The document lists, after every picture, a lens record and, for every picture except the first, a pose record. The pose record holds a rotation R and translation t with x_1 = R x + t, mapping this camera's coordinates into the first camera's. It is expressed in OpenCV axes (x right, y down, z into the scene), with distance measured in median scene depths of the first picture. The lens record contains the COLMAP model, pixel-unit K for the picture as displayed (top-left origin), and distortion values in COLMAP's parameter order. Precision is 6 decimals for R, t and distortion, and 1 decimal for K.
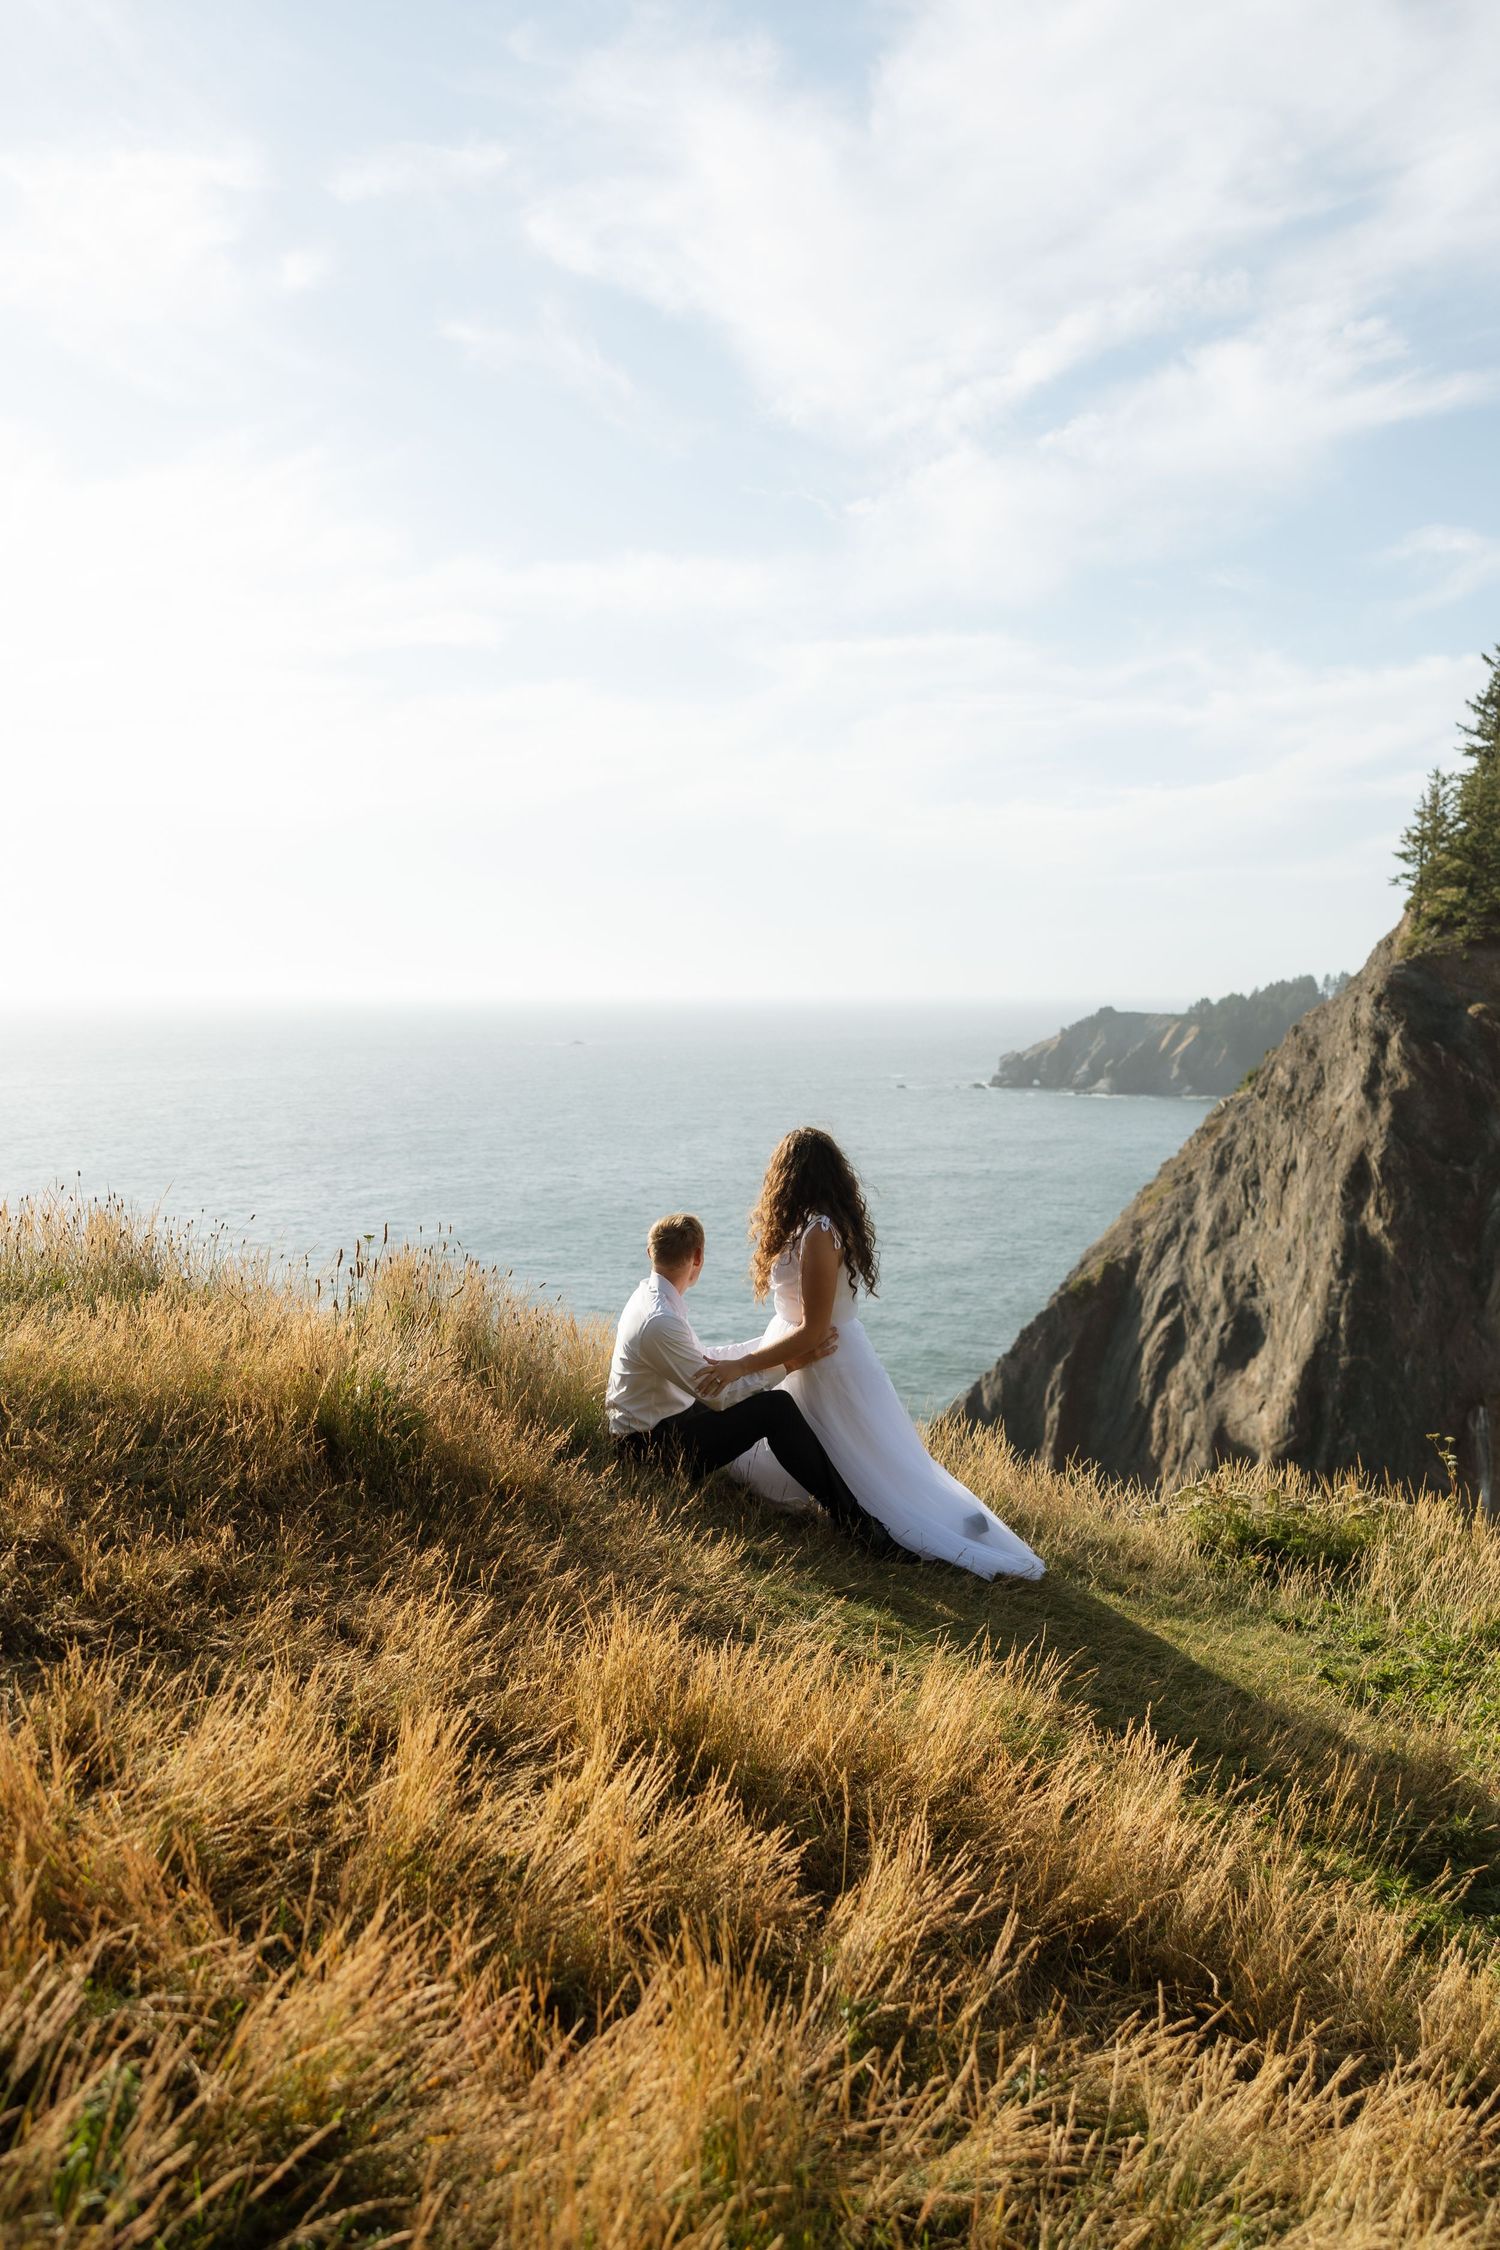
lens RADIAL K [[1888.8, 0, 710.6], [0, 1888.8, 1131.7], [0, 0, 1]] dist [0.000648, 0.004662]
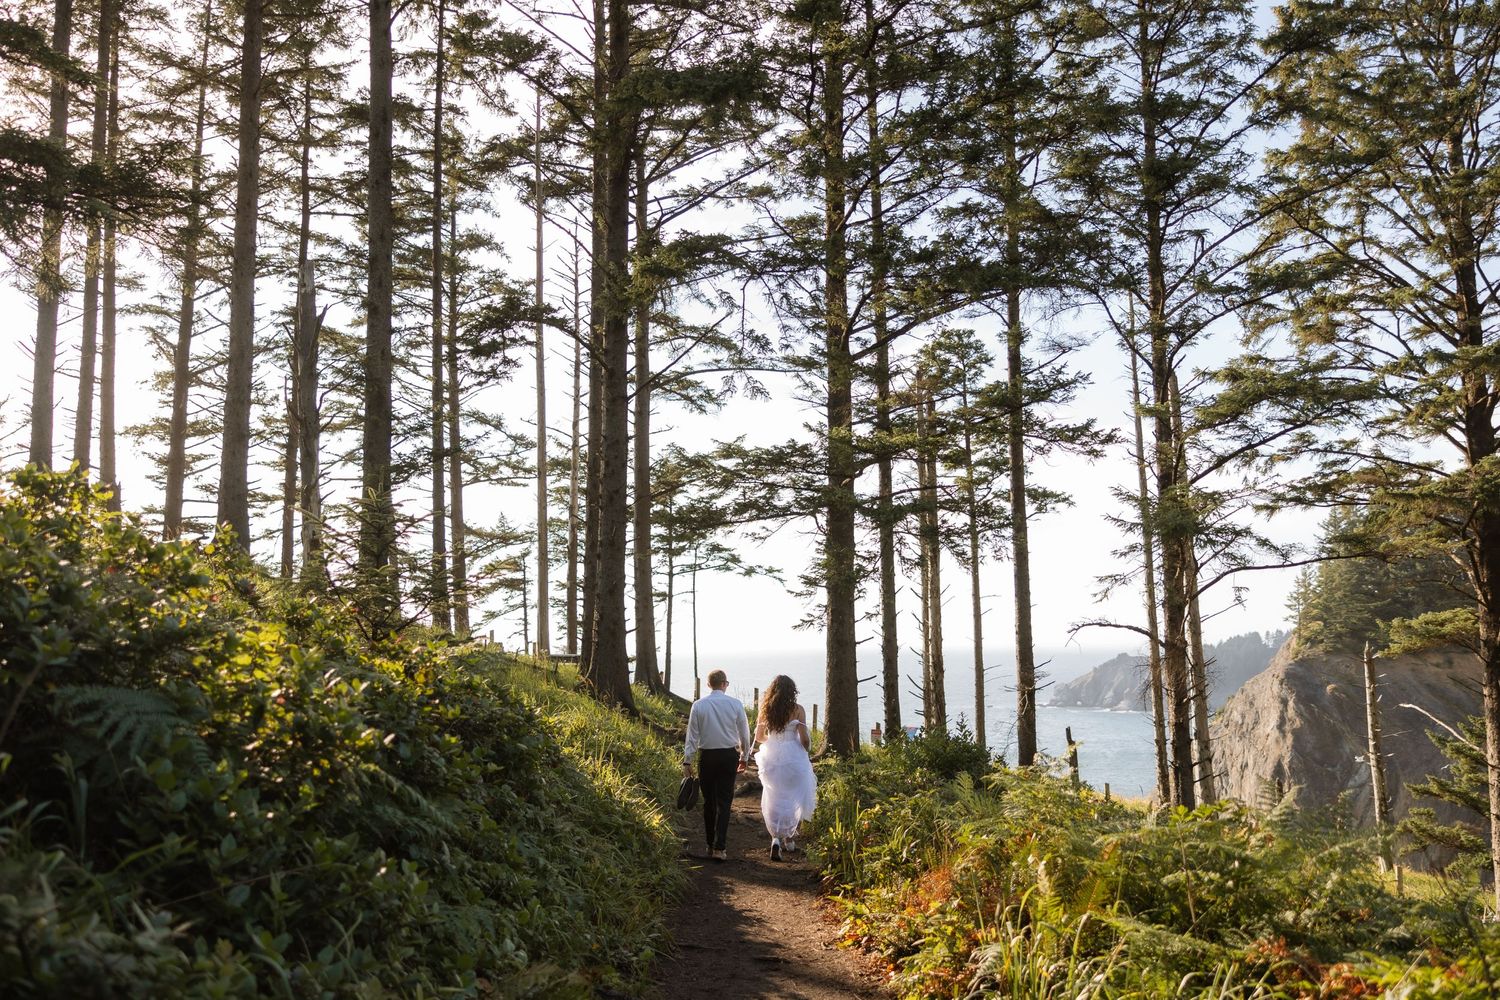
lens RADIAL K [[1230.0, 0, 750.0], [0, 1230.0, 500.0], [0, 0, 1]] dist [0.006336, 0.012854]
pose [[0.996413, -0.018256, -0.082629, -0.073496], [0.002415, 0.982189, -0.187879, -0.011826], [0.084588, 0.187005, 0.978710, -0.277803]]
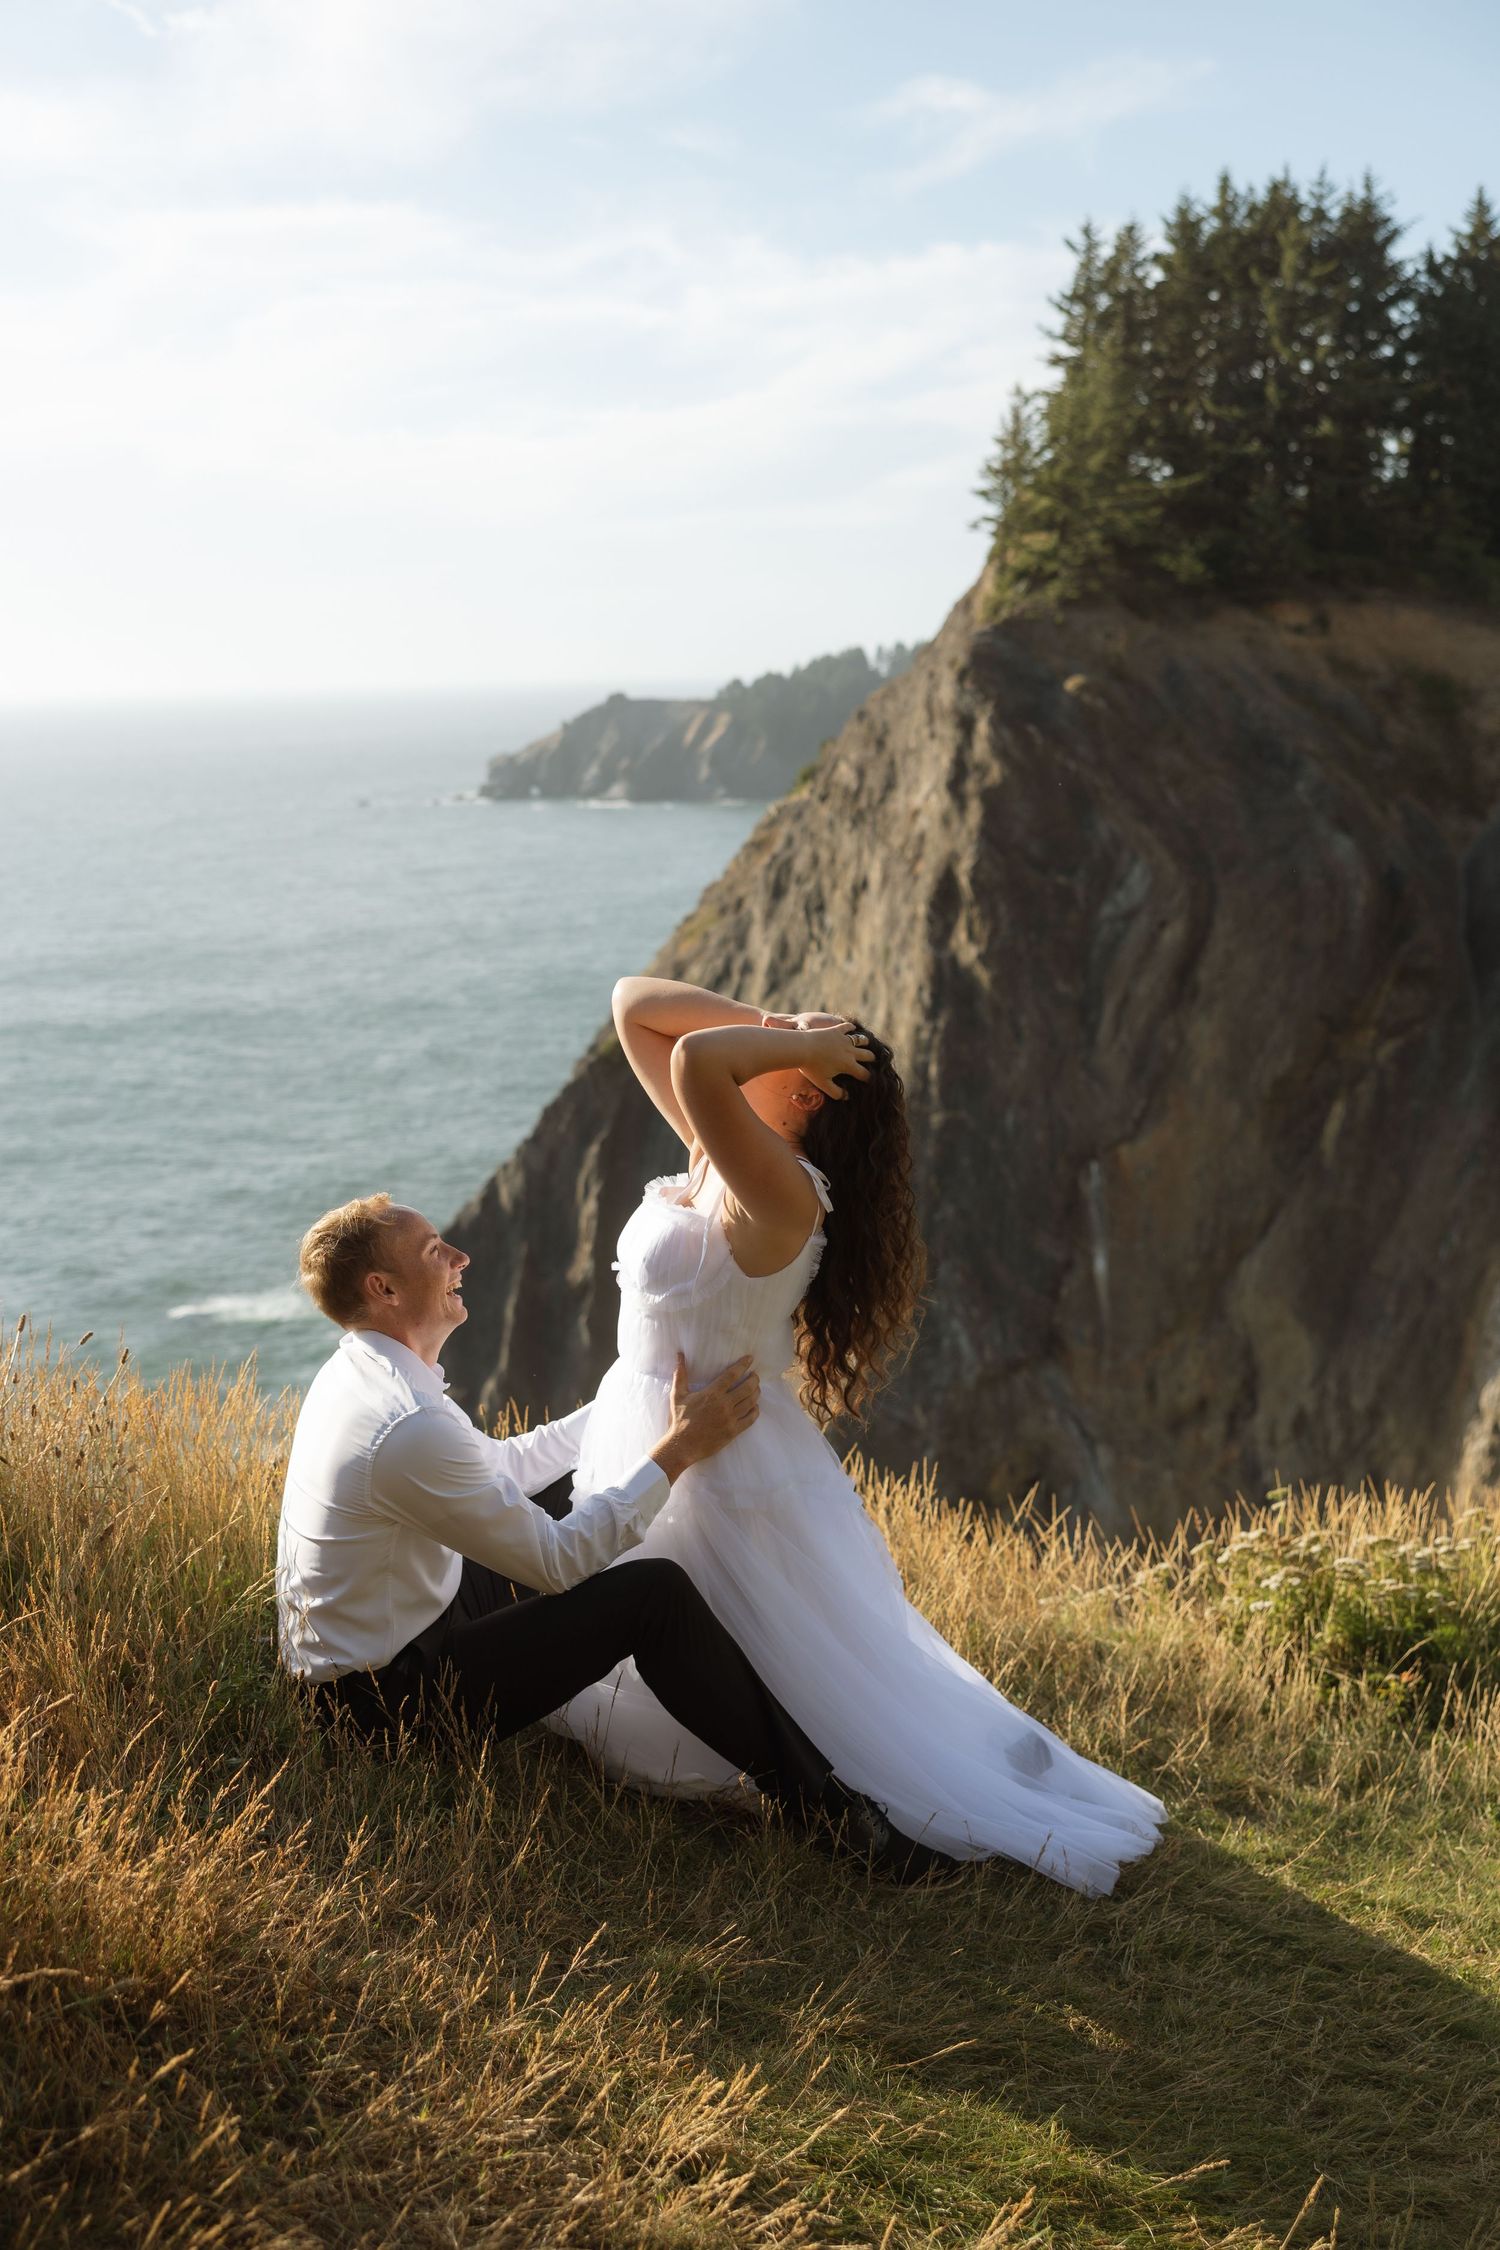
lens RADIAL K [[2386.8, 0, 721.3], [0, 2386.8, 1118.6], [0, 0, 1]] dist [-0.011441, 0.030675]
pose [[0.968551, -0.071547, 0.238308, -0.003459], [0.045379, 0.992496, 0.113543, -0.001356], [-0.244643, -0.099158, 0.964530, 0.013578]]
